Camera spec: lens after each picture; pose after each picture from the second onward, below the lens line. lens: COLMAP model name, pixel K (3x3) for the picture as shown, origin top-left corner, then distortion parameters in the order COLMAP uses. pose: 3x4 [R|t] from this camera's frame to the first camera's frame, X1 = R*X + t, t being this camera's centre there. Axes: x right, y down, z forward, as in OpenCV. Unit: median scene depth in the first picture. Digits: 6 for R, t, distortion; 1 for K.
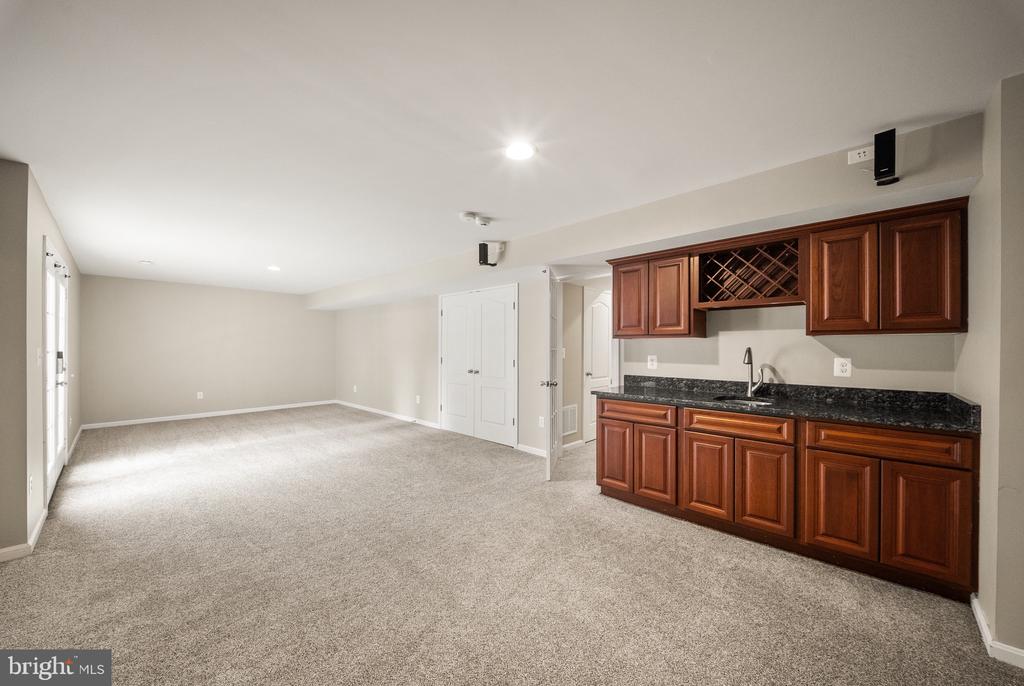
lens RADIAL K [[366.2, 0, 512.6], [0, 366.2, 346.0], [0, 0, 1]] dist [0.000568, -0.000192]
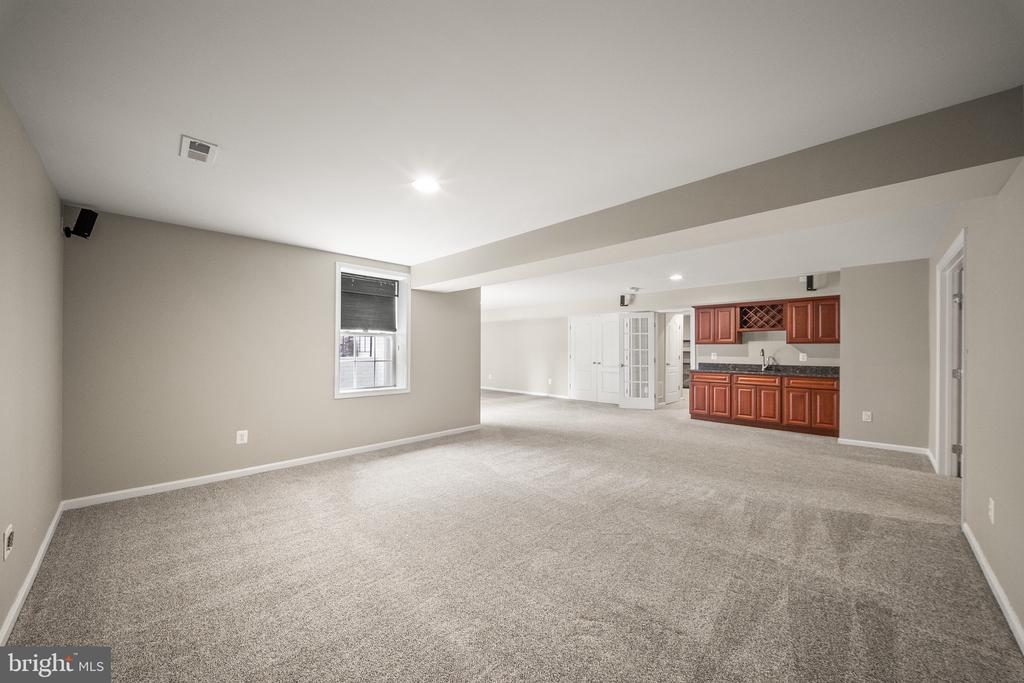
lens RADIAL K [[366.2, 0, 511.2], [0, 366.2, 344.7], [0, 0, 1]] dist [0.000568, -0.000192]
pose [[0.999425, 0.001040, -0.033895, -0.856434], [-0.001319, 0.999965, -0.008201, -0.001260], [0.033885, 0.008241, 0.999392, -1.356360]]
